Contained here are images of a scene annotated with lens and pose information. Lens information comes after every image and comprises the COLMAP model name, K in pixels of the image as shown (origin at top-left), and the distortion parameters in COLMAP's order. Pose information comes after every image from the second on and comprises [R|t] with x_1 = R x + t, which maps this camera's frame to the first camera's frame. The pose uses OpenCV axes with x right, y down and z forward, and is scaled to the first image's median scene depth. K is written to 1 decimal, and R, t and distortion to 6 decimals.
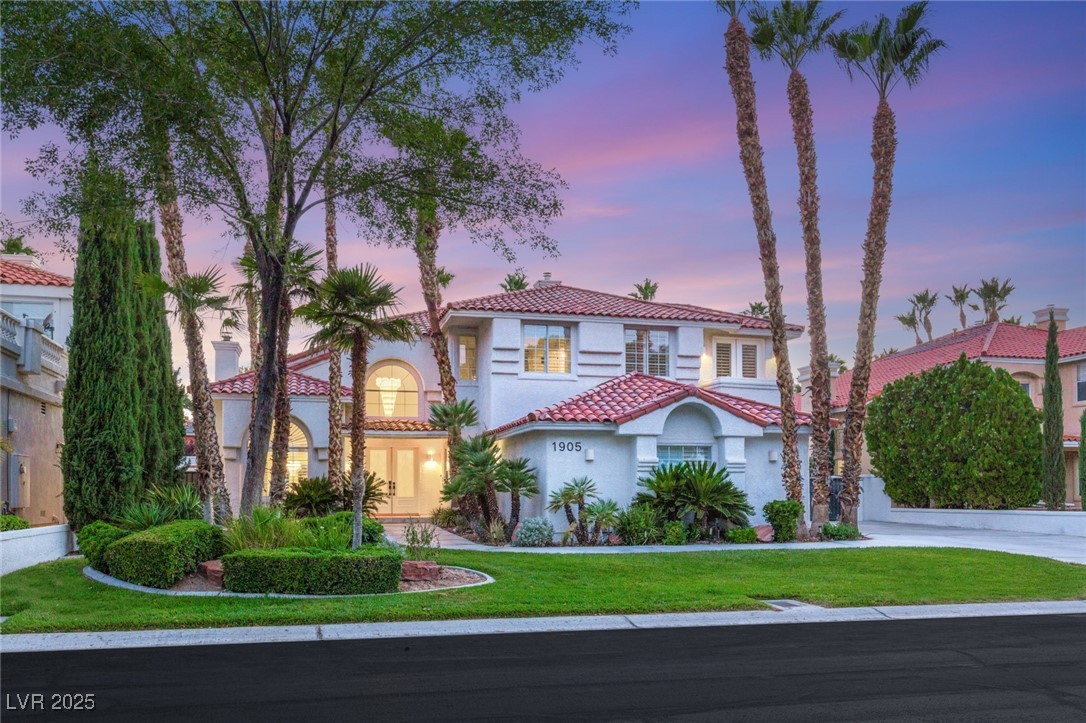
lens RADIAL K [[710.1, 0, 543.0], [0, 710.1, 361.5], [0, 0, 1]] dist [0.000970, -0.000388]
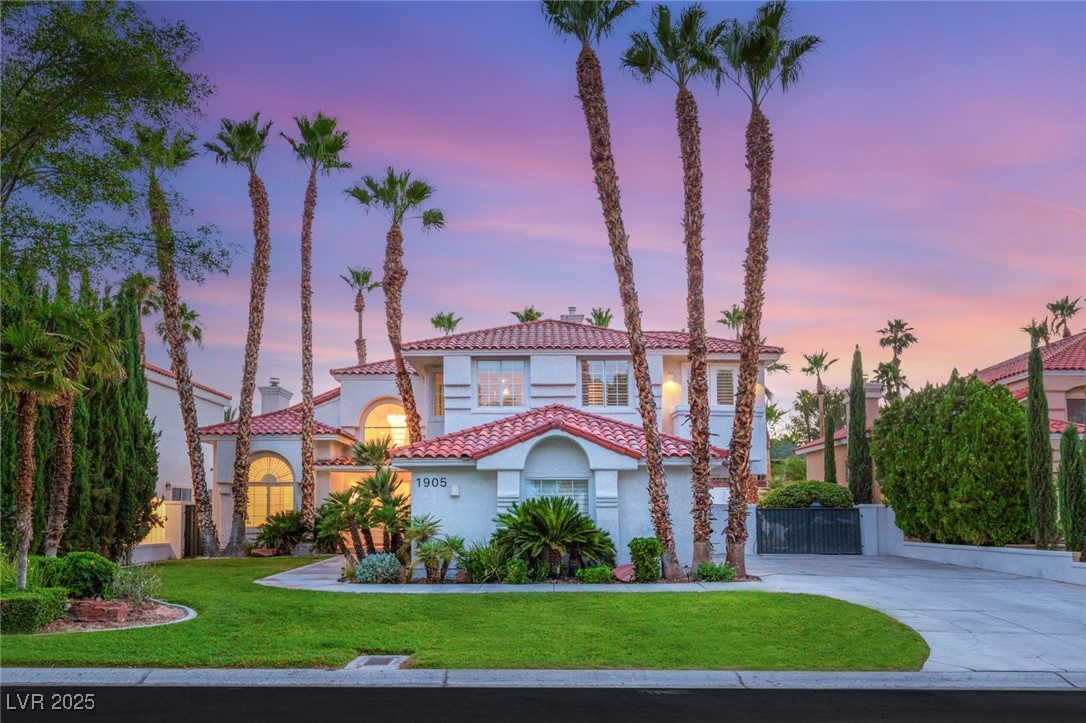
lens RADIAL K [[672.8, 0, 543.0], [0, 672.8, 361.5], [0, 0, 1]] dist [0.002948, 0.001271]
pose [[0.977584, -0.047049, -0.205220, 0.375119], [0.037840, 0.998103, -0.048571, 0.000337], [0.207116, 0.039716, 0.977510, 0.083605]]
